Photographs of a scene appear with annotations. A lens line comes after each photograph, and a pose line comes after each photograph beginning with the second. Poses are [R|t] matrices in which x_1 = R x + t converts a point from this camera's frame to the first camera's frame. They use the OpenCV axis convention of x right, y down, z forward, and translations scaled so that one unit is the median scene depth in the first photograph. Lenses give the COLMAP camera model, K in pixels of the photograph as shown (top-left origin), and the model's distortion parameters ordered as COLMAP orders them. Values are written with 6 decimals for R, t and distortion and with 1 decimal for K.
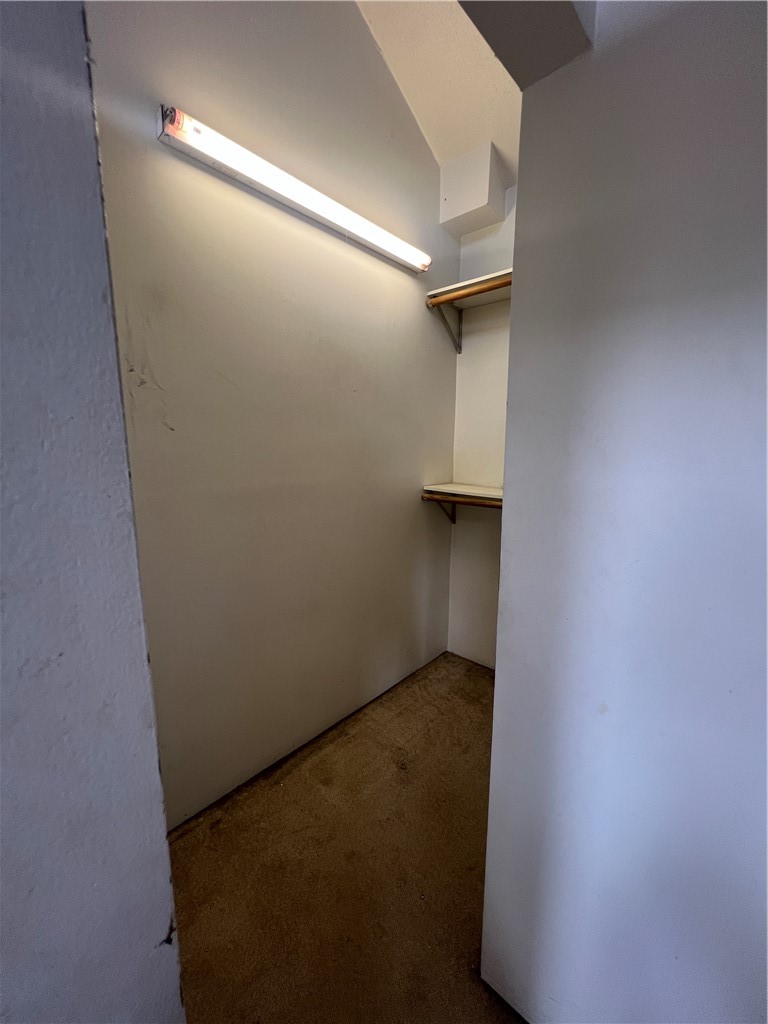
lens RADIAL K [[410.5, 0, 383.3], [0, 410.5, 512.6], [0, 0, 1]] dist [-0.001211, 0.000461]
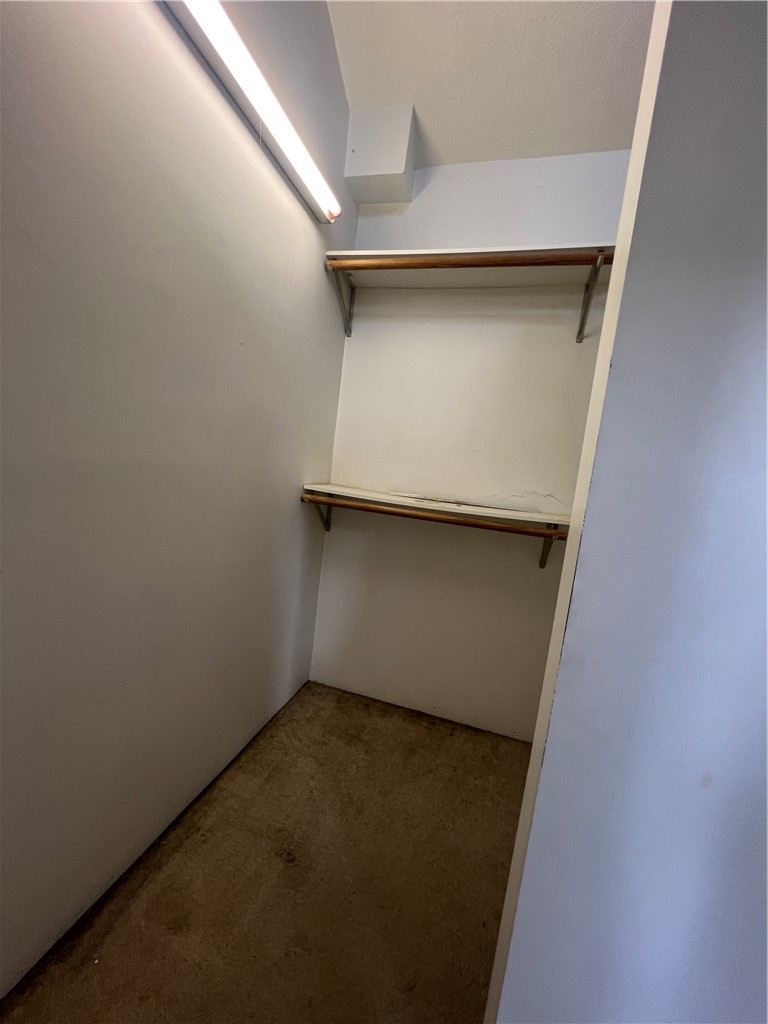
lens RADIAL K [[410.5, 0, 384.4], [0, 410.5, 513.0], [0, 0, 1]] dist [-0.001211, 0.000461]
pose [[0.891169, 0.051848, 0.450699, -0.131267], [-0.045178, 0.998652, -0.025554, 0.006548], [-0.451417, 0.002411, 0.892310, 0.205680]]
